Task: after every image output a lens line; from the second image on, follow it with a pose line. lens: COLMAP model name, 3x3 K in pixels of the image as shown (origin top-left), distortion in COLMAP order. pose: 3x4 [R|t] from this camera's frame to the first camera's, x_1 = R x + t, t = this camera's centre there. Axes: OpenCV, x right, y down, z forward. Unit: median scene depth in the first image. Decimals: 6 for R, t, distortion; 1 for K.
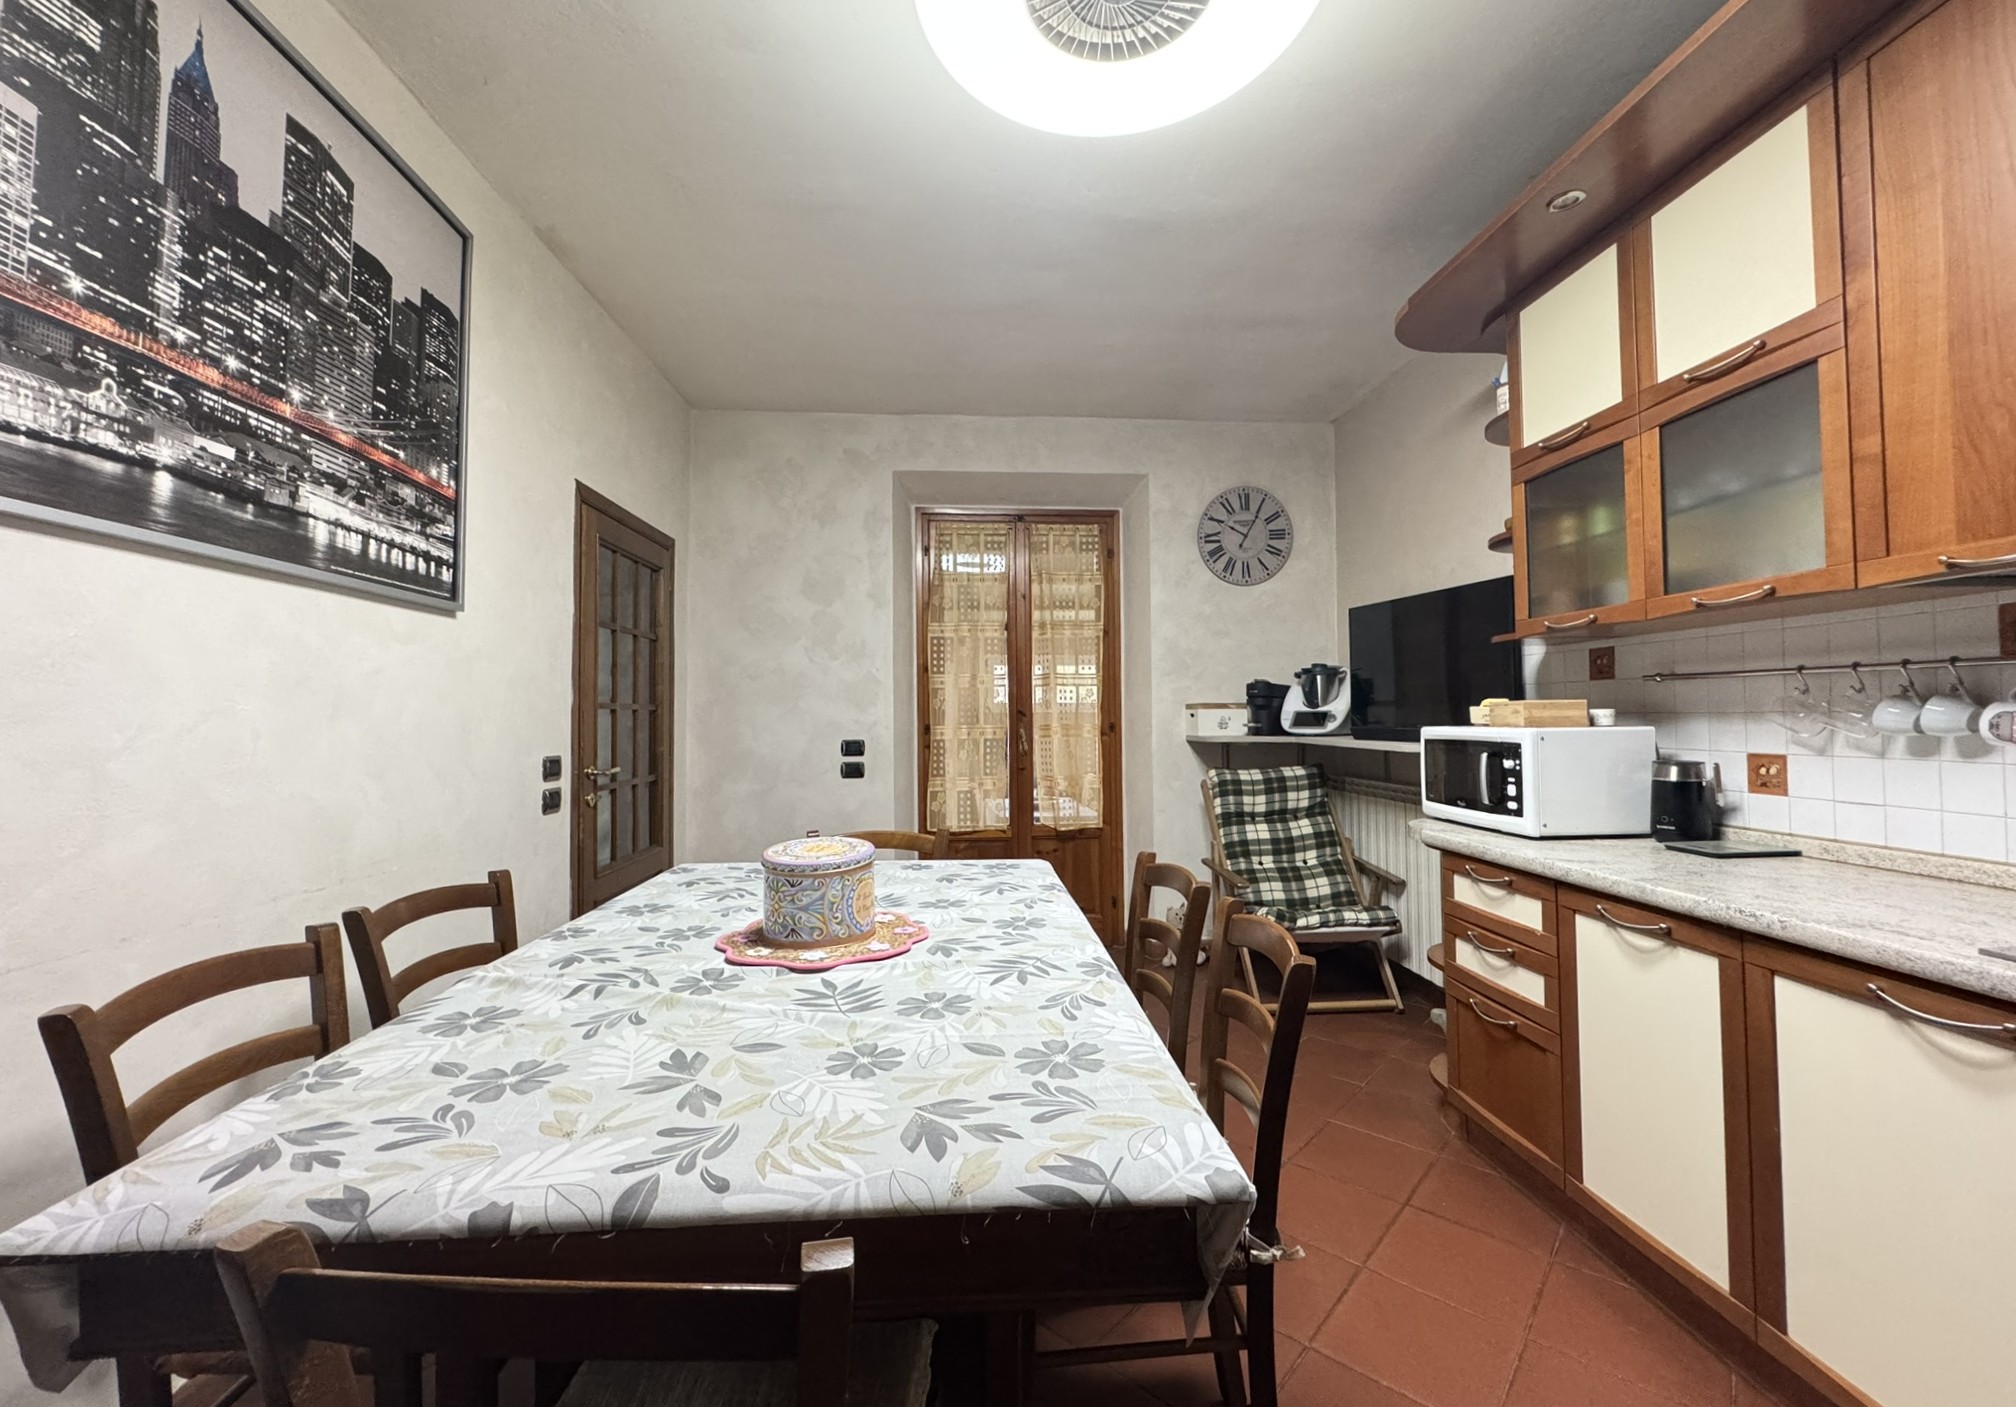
lens RADIAL K [[809.6, 0, 1014.0], [0, 809.6, 704.1], [0, 0, 1]] dist [-0.004033, 0.000199]
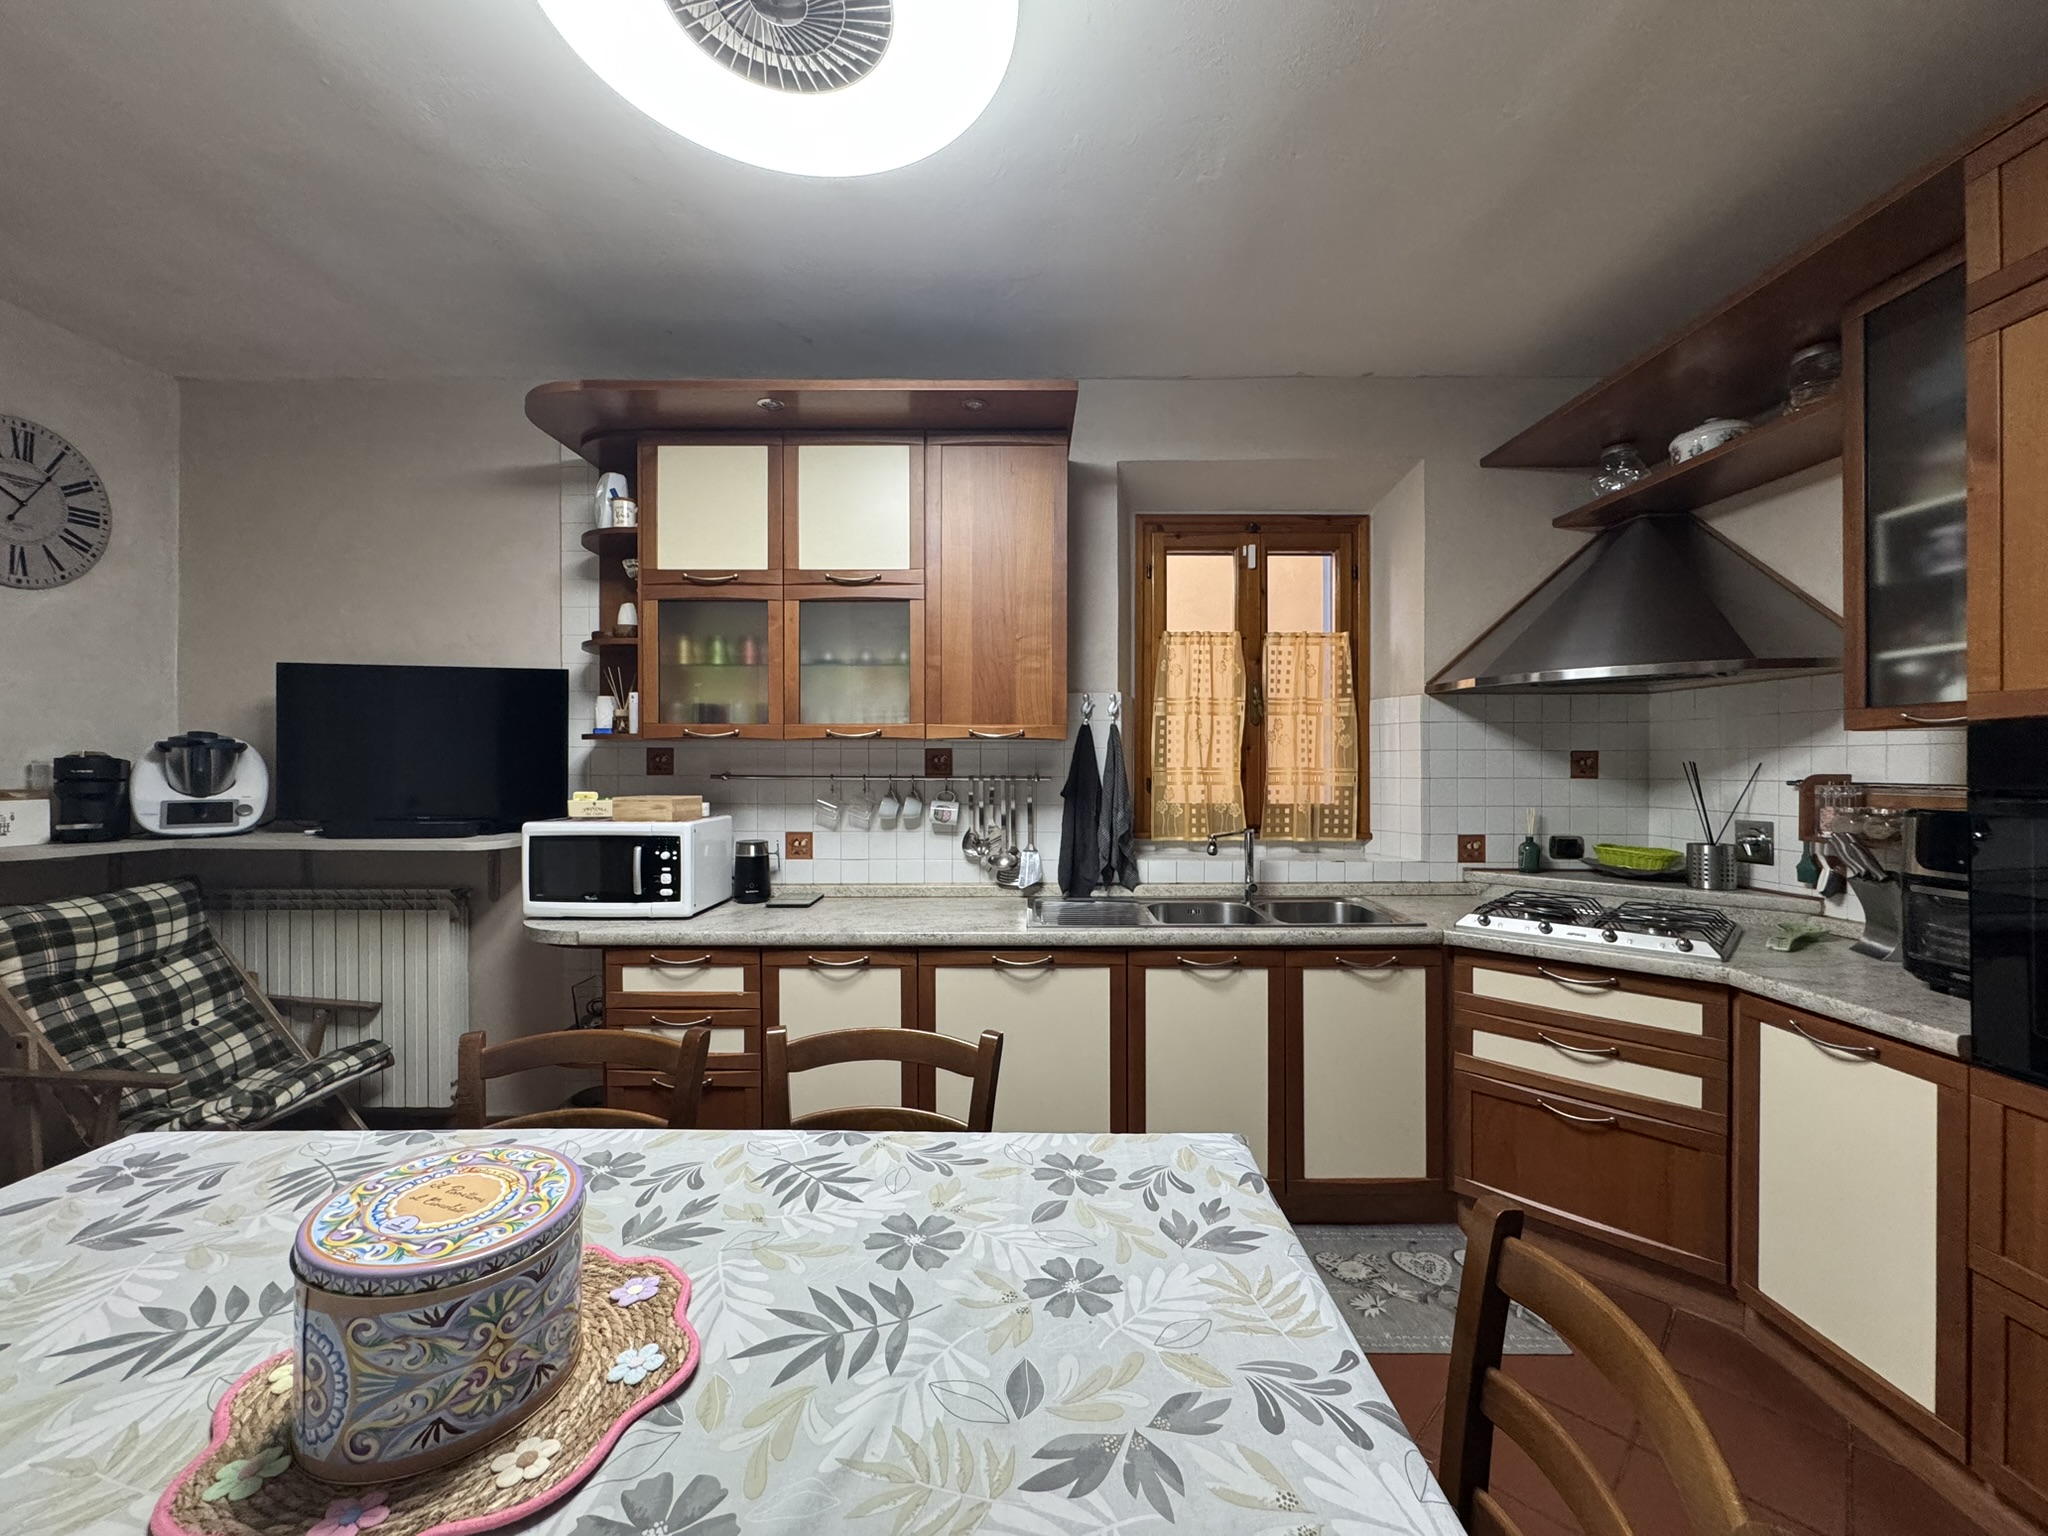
lens RADIAL K [[816.9, 0, 1012.2], [0, 816.9, 766.4], [0, 0, 1]] dist [-0.003749, 0.000457]
pose [[0.073440, 0.007827, 0.997269, -0.513830], [-0.018143, 0.999814, -0.006511, -0.053950], [-0.997135, -0.017615, 0.073568, 0.485895]]
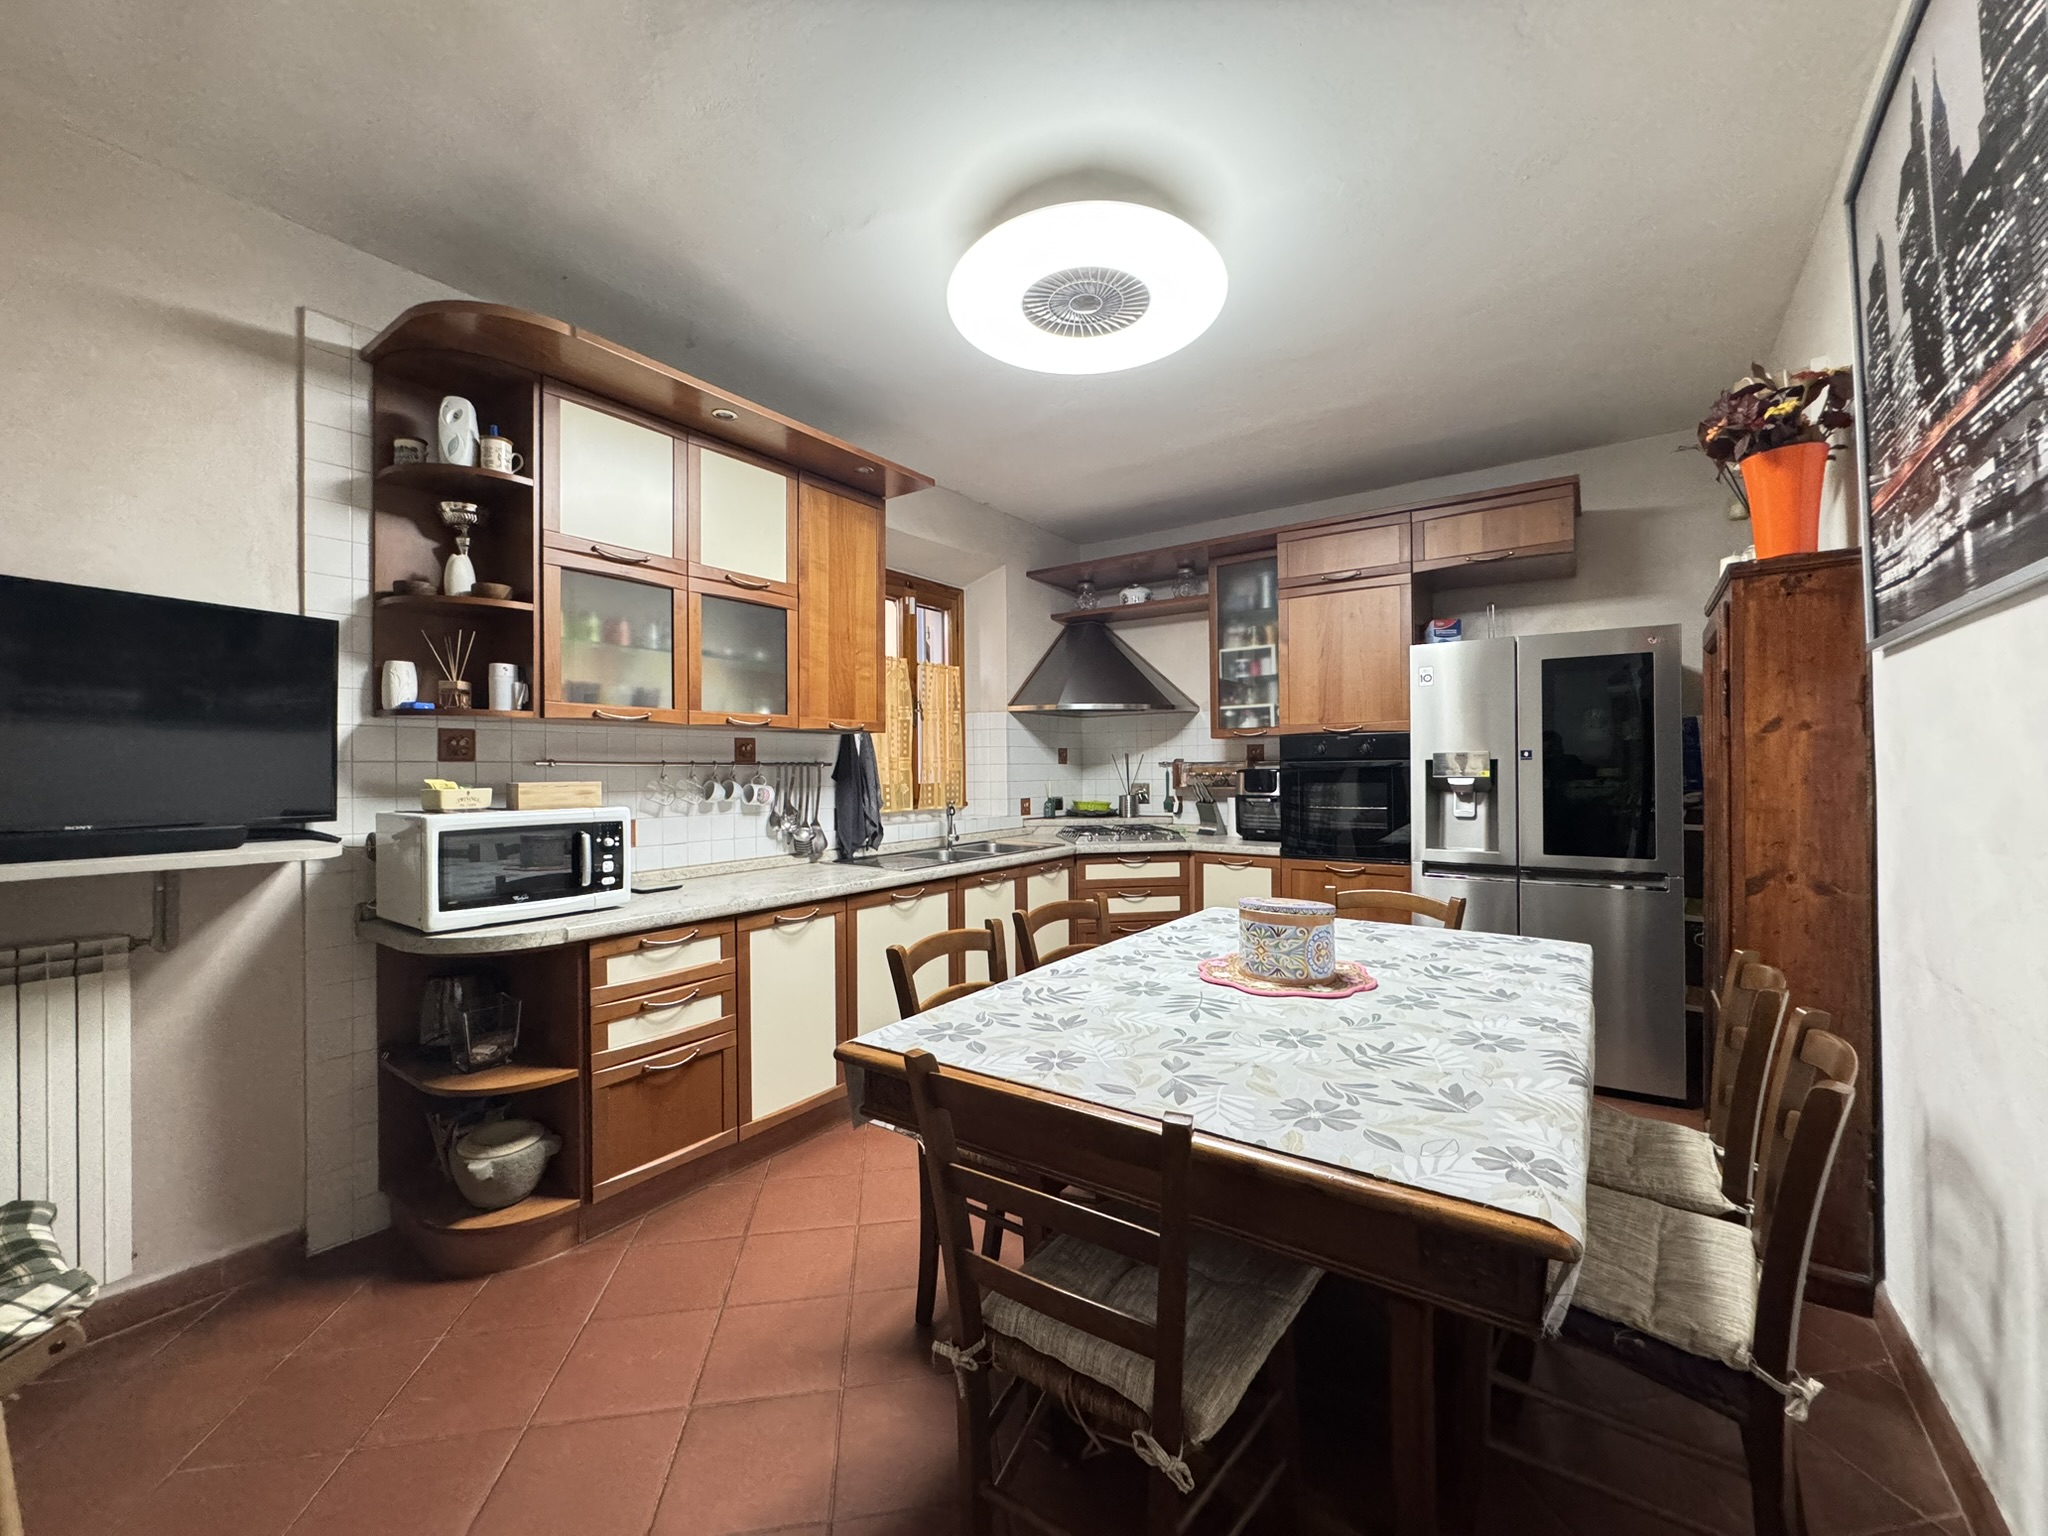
lens RADIAL K [[816.9, 0, 1020.6], [0, 816.9, 776.1], [0, 0, 1]] dist [-0.003749, 0.000457]
pose [[-0.769887, 0.011305, 0.638080, -0.529375], [0.006137, 0.999928, -0.010312, 0.002349], [-0.638151, -0.004023, -0.769901, 1.614700]]
